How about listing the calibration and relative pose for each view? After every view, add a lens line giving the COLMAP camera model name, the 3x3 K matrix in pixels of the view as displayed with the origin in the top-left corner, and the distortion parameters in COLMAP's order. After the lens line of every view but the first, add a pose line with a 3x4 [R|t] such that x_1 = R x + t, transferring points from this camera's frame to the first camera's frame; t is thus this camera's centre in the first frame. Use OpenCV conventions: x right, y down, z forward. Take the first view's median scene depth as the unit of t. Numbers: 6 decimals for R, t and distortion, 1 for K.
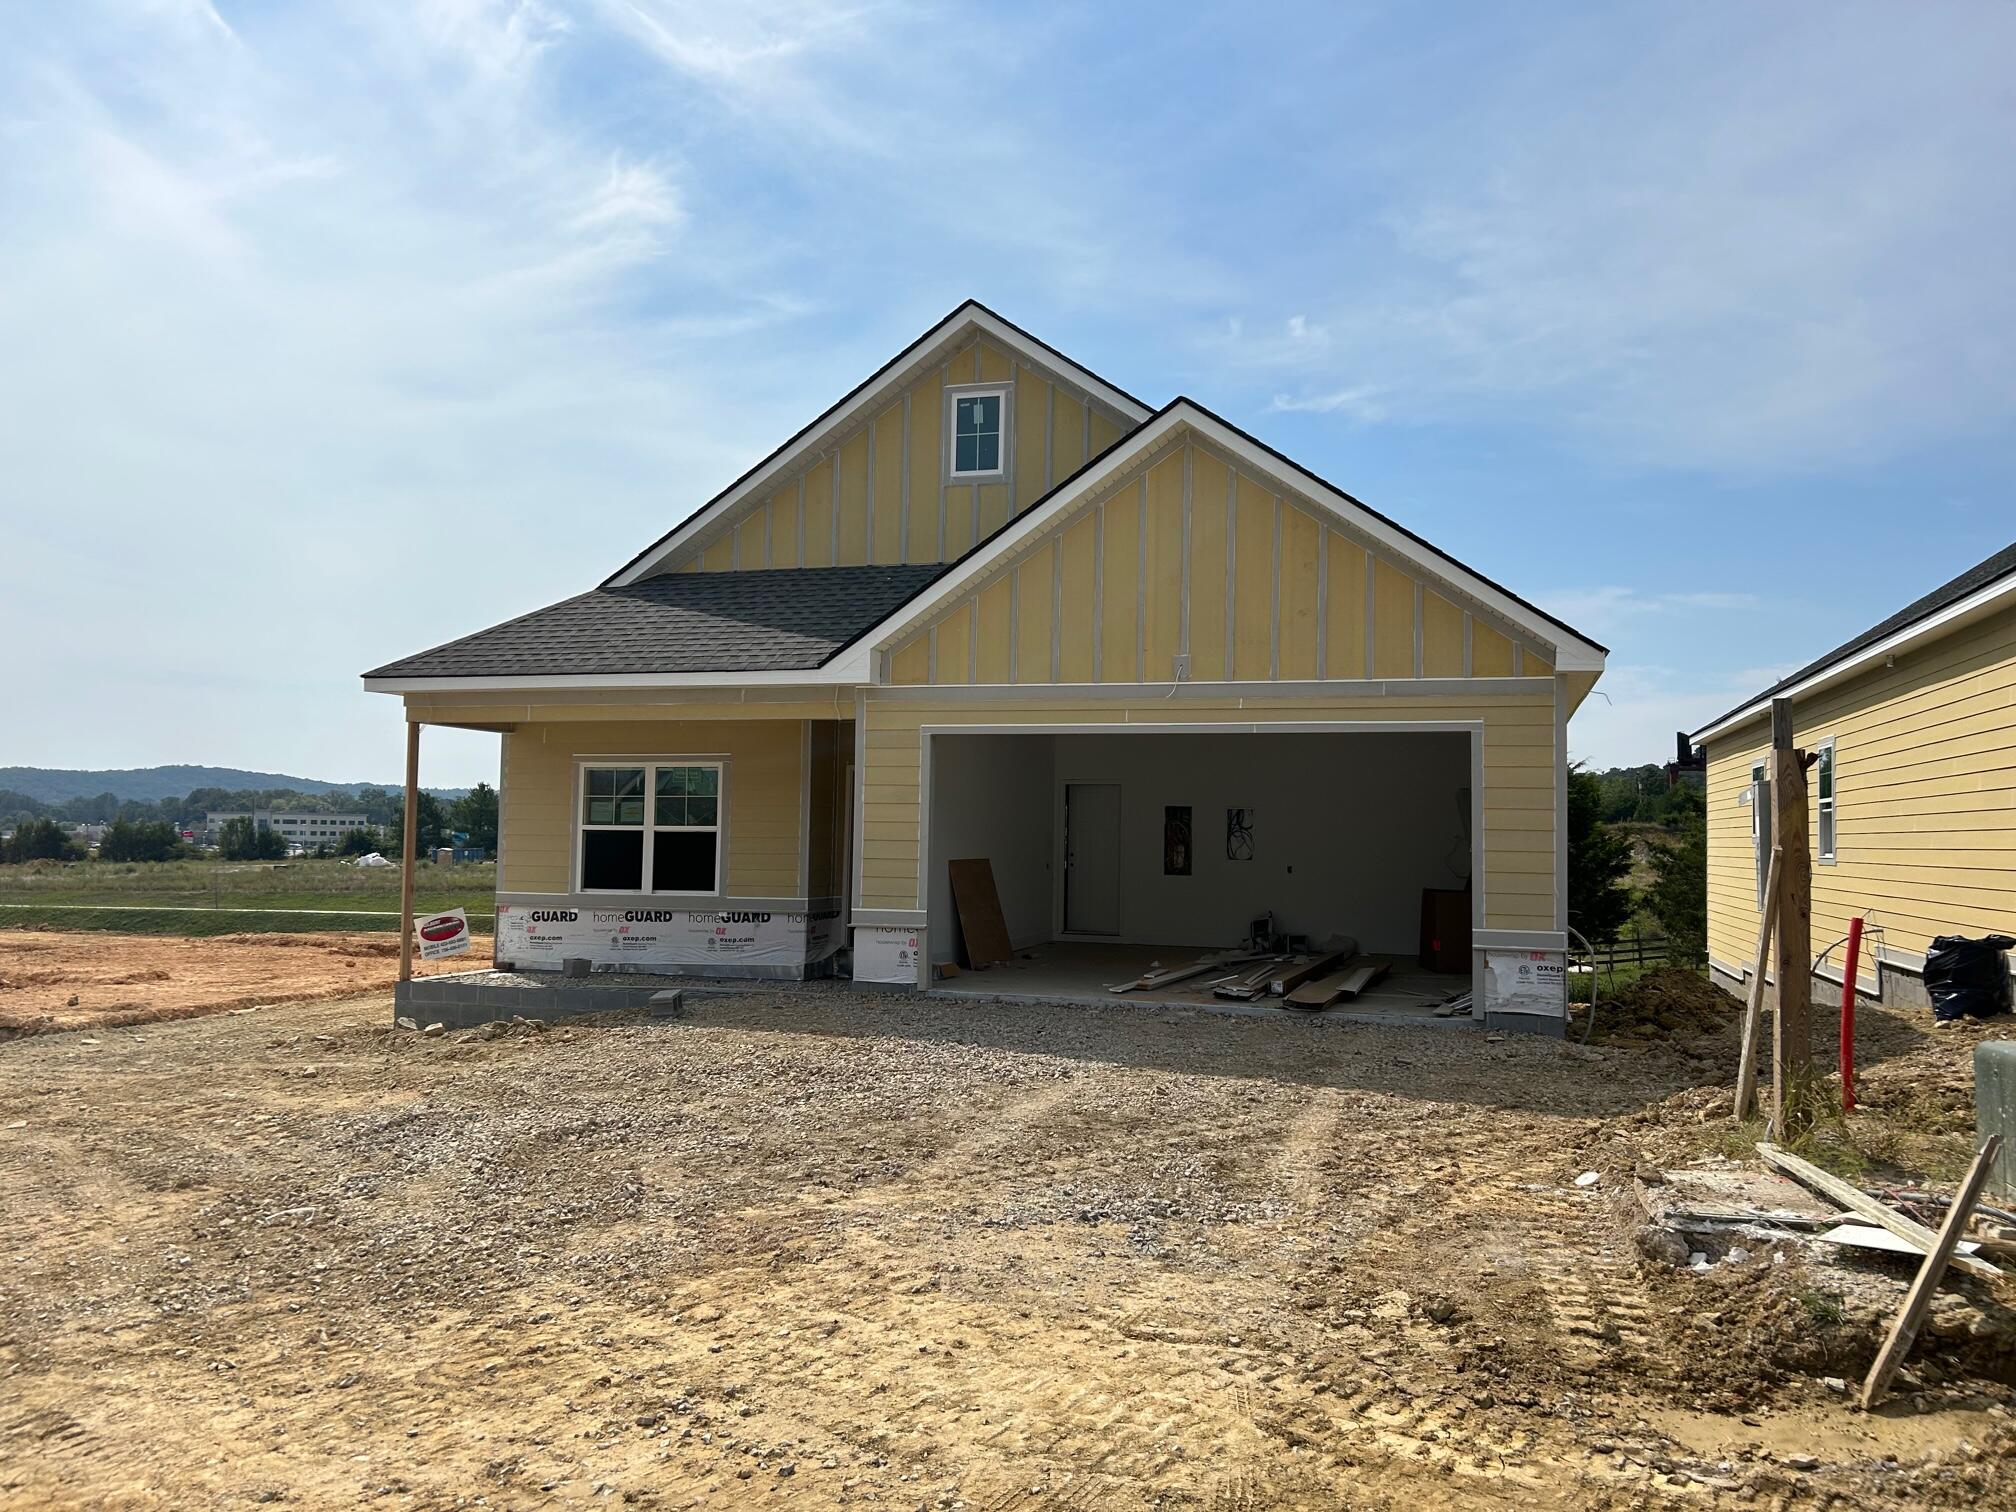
lens RADIAL K [[1514.9, 0, 1004.0], [0, 1514.9, 753.9], [0, 0, 1]] dist [0.043368, -0.044096]
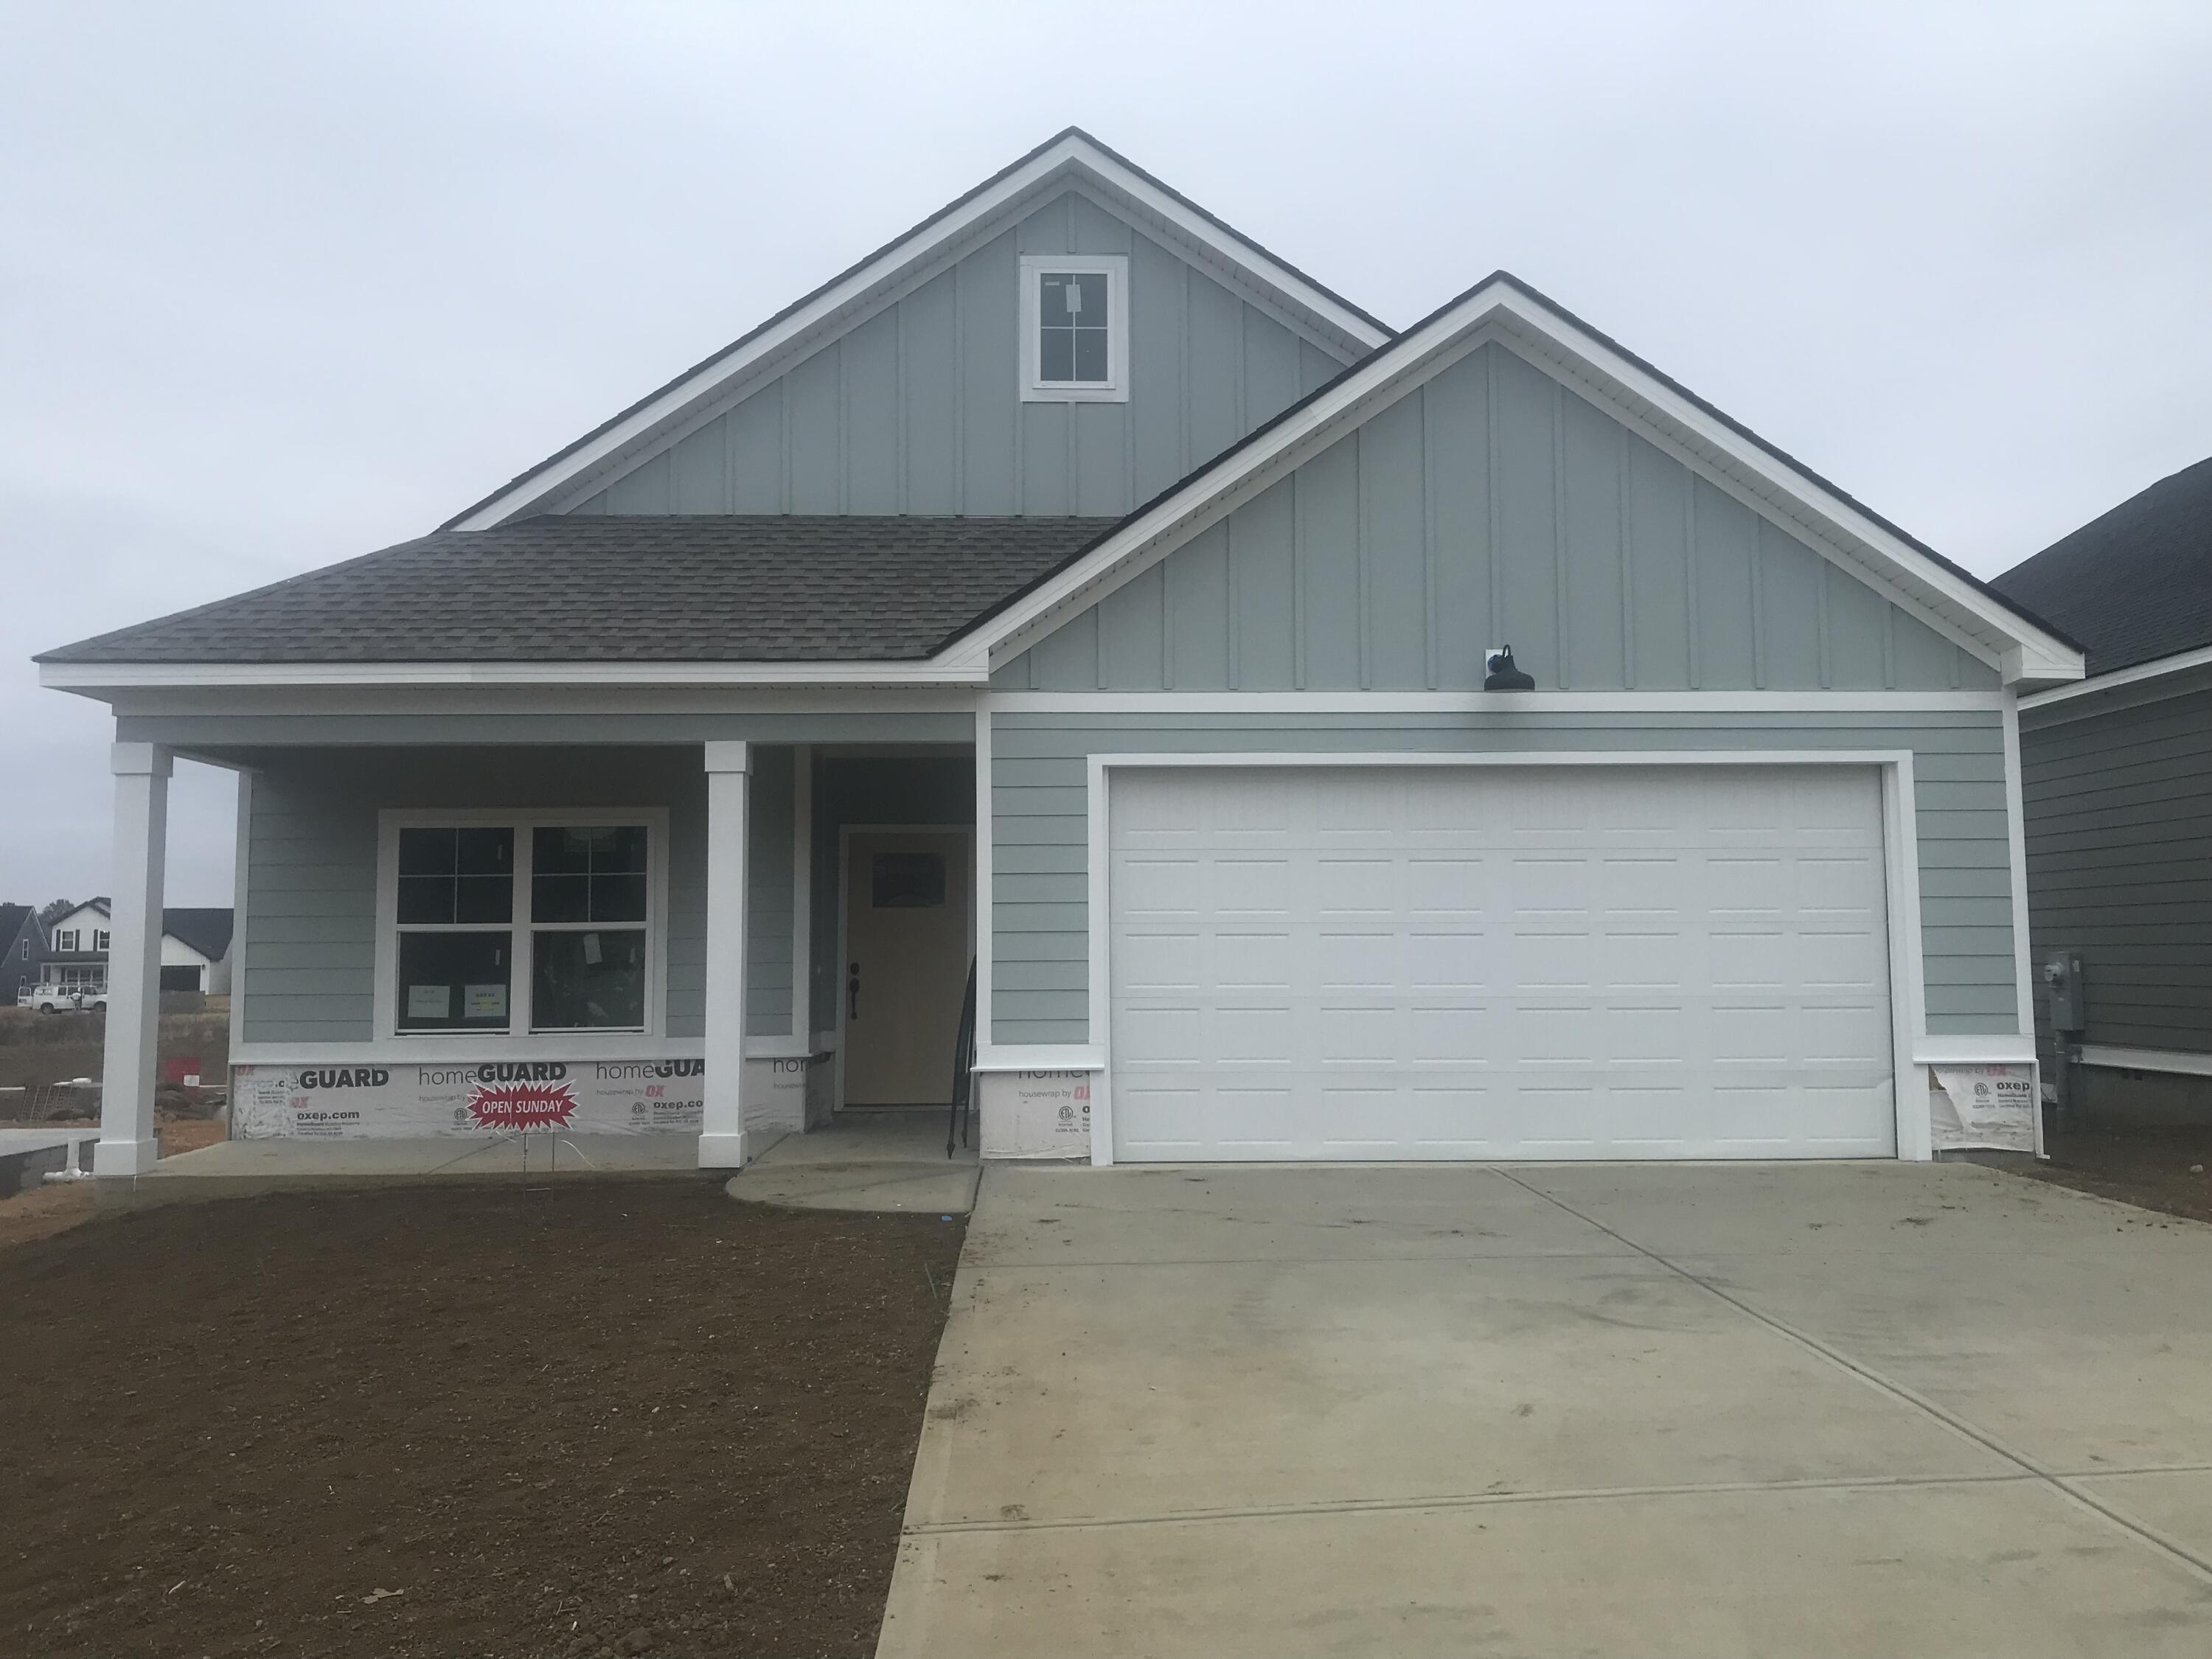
lens RADIAL K [[1876.8, 0, 1104.8], [0, 1876.8, 806.1], [0, 0, 1]] dist [0.019618, 0.004572]
pose [[0.947748, 0.006129, 0.318962, -0.261222], [0.003869, 0.999521, -0.030701, 0.025154], [-0.318997, 0.030331, 0.947270, 0.211840]]
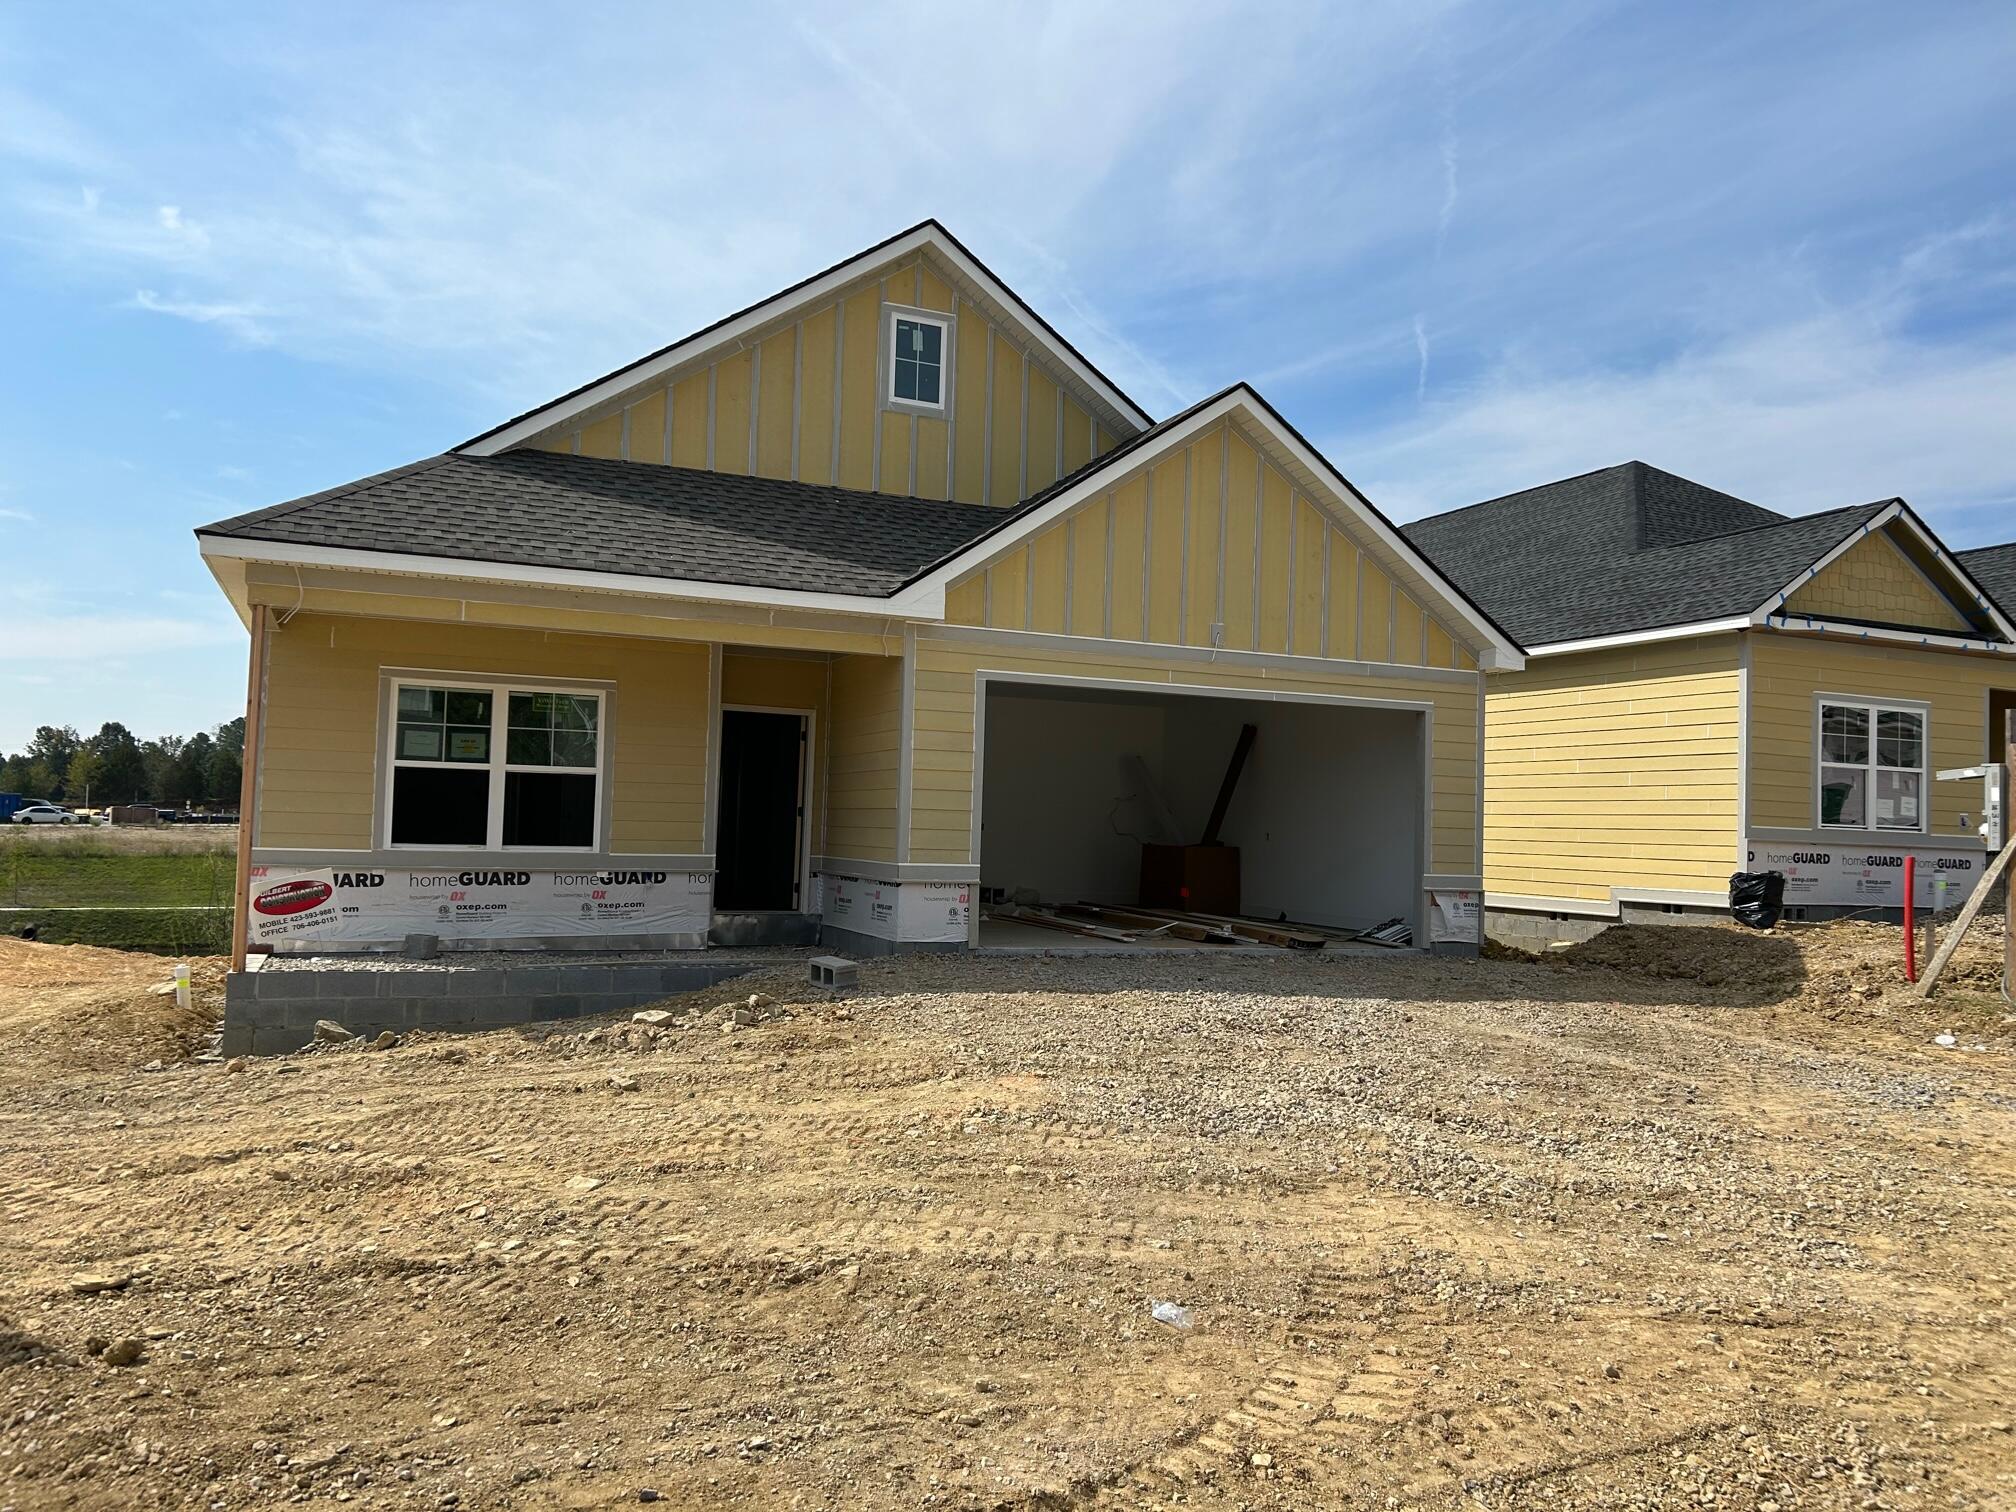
lens RADIAL K [[1514.9, 0, 1008.0], [0, 1514.9, 756.1], [0, 0, 1]] dist [0.043368, -0.044096]
pose [[0.757493, 0.038352, 0.651715, -0.567132], [-0.053961, 0.998535, 0.003957, 0.026521], [-0.650609, -0.038165, 0.758453, 0.232322]]
